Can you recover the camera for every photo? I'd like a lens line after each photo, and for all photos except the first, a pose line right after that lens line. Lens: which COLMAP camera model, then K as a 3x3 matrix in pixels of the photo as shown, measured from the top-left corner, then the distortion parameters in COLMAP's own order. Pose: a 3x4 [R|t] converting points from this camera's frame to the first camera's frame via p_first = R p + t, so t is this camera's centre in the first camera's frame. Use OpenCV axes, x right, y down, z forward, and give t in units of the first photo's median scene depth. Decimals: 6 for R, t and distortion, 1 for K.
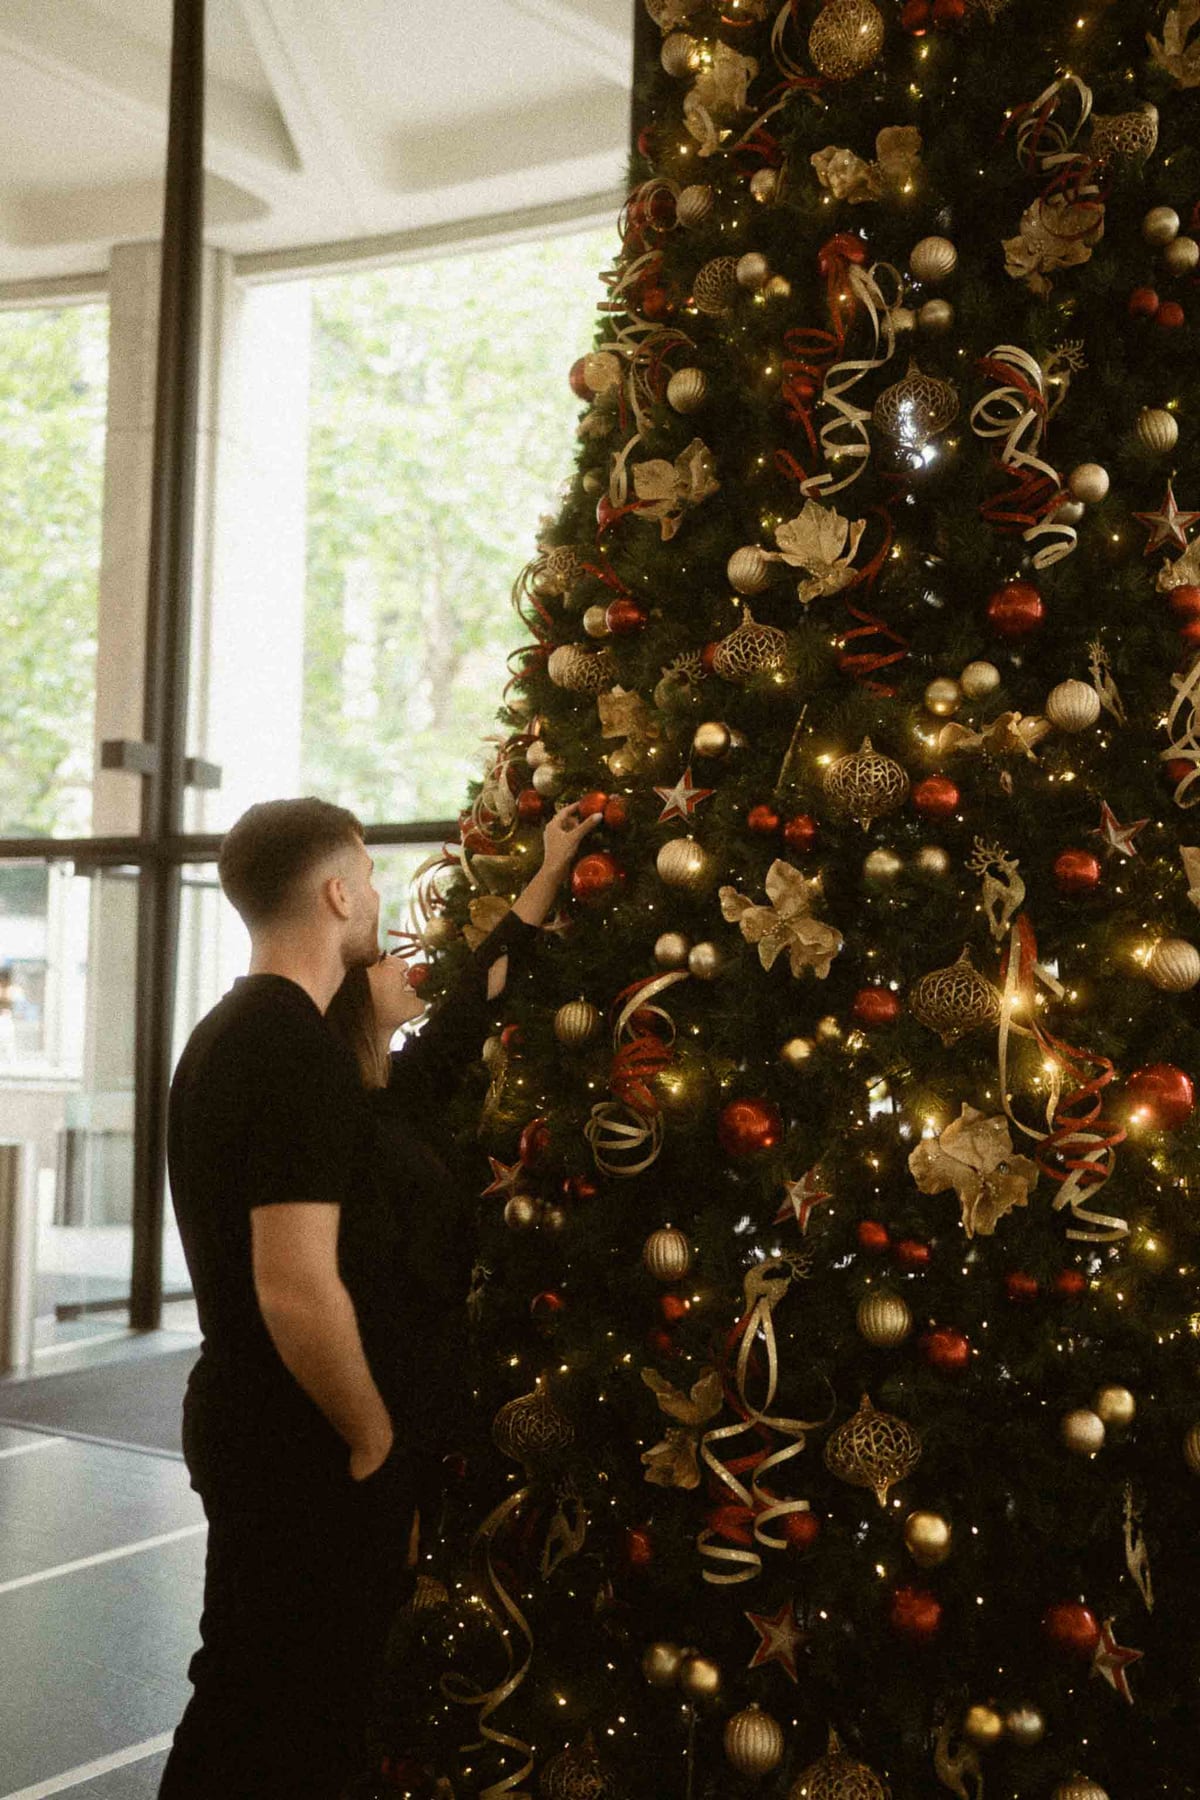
lens RADIAL K [[1760.8, 0, 589.5], [0, 1760.8, 897.6], [0, 0, 1]] dist [-0.044377, 0.153758]
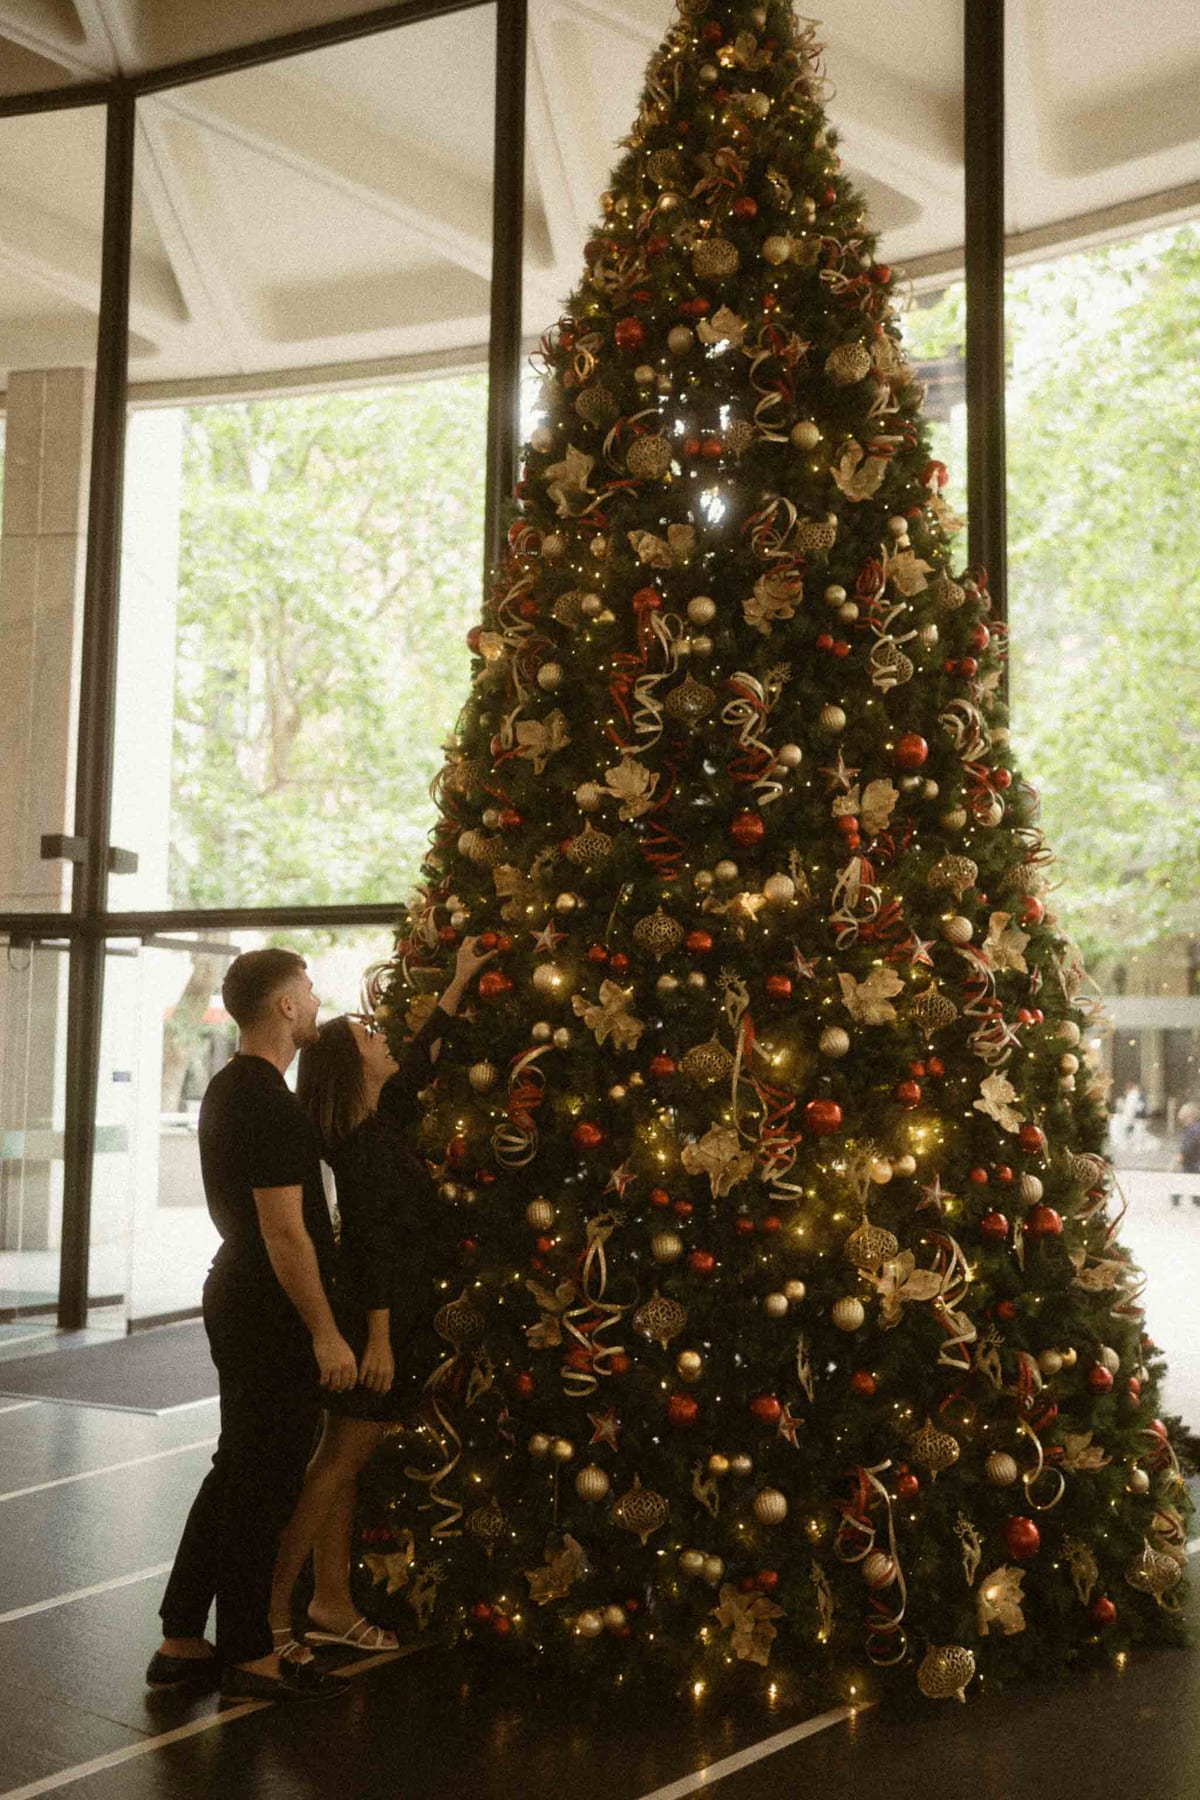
lens RADIAL K [[1762.2, 0, 596.6], [0, 1762.2, 890.2], [0, 0, 1]] dist [-0.050115, 0.164144]
pose [[0.994319, 0.006276, 0.106258, -0.080594], [-0.003546, 0.999659, -0.025864, -0.061461], [-0.106384, 0.025340, 0.994002, -0.664584]]
